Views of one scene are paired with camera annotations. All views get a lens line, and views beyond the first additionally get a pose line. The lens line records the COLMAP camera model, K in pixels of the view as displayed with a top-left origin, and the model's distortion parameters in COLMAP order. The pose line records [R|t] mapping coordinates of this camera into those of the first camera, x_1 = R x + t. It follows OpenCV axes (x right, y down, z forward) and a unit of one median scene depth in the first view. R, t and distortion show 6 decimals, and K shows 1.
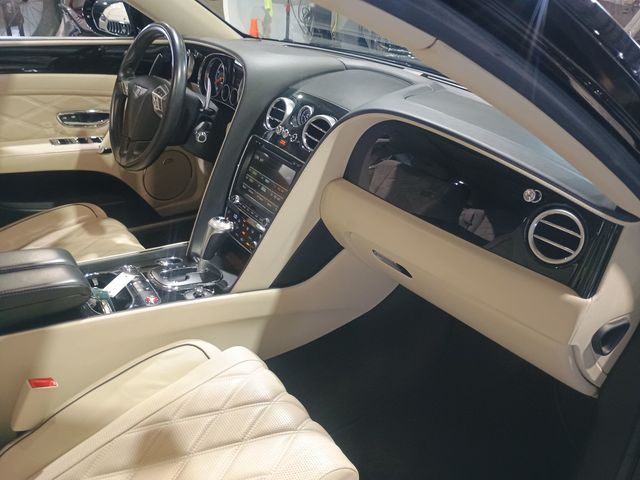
lens RADIAL K [[552.7, 0, 319.5], [0, 552.7, 242.0], [0, 0, 1]] dist [0.052580, -0.064697]
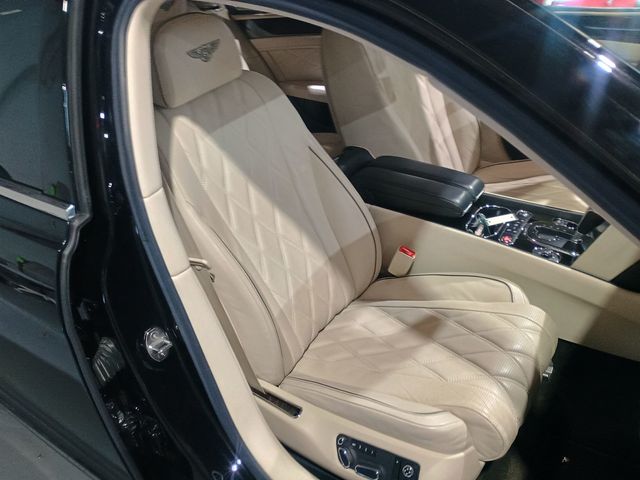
lens RADIAL K [[552.7, 0, 317.9], [0, 552.7, 236.7], [0, 0, 1]] dist [0.052580, -0.064697]
pose [[0.340030, 0.386404, -0.857363, 0.557844], [-0.315457, 0.905729, 0.283092, -0.108264], [0.885927, 0.174202, 0.429869, 0.094862]]
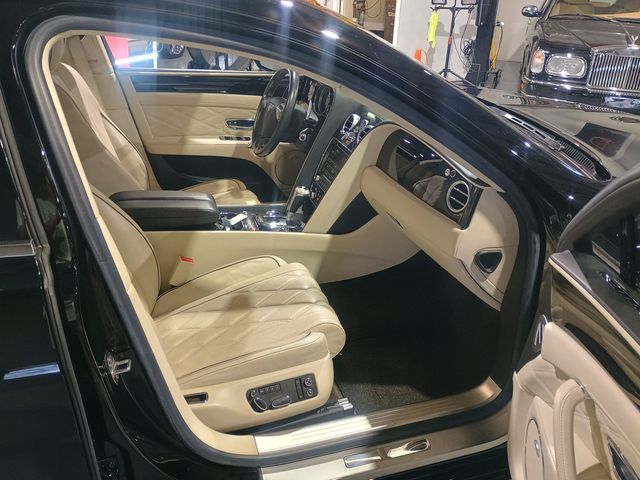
lens RADIAL K [[552.7, 0, 326.1], [0, 552.7, 233.8], [0, 0, 1]] dist [0.052580, -0.064697]
pose [[0.954707, 0.105294, -0.278293, 0.342476], [-0.120601, 0.991957, -0.038420, 0.144086], [0.272010, 0.070242, 0.959727, -0.495157]]
